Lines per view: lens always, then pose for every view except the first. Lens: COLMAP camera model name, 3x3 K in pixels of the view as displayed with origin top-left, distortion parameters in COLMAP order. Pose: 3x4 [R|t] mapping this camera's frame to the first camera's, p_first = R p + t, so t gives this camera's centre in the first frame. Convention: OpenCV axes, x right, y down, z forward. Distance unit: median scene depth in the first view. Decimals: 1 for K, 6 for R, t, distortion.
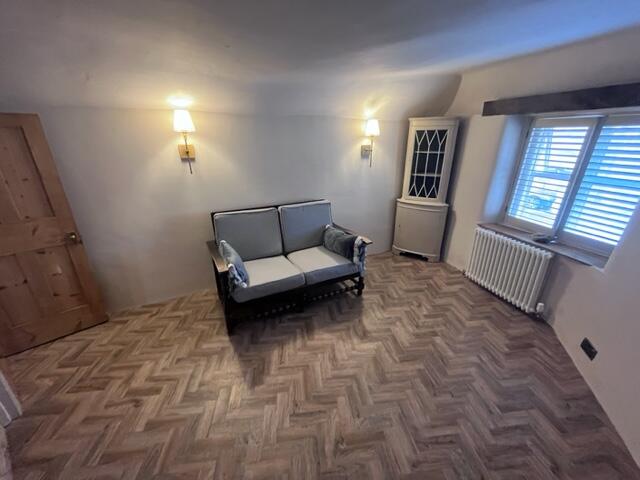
lens RADIAL K [[260.7, 0, 320.0], [0, 260.7, 240.0], [0, 0, 1]] dist [0.000503, 0.000191]
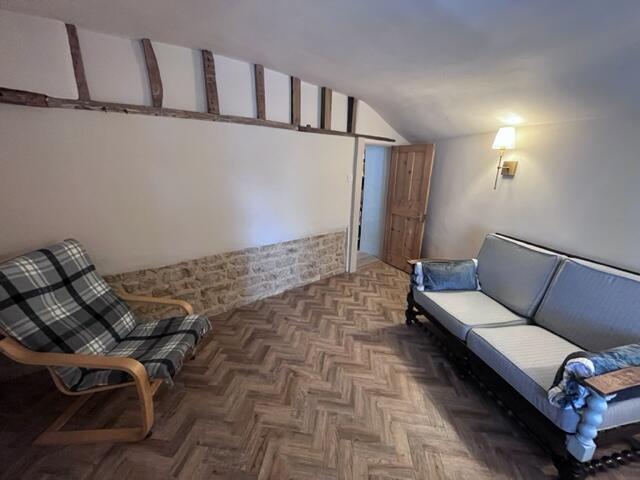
lens RADIAL K [[260.7, 0, 320.0], [0, 260.7, 240.0], [0, 0, 1]] dist [0.000503, 0.000191]
pose [[-0.251518, 0.264633, -0.930972, 0.893339], [-0.359876, 0.867356, 0.343777, -0.254829], [0.898459, 0.421500, -0.122920, 0.811137]]
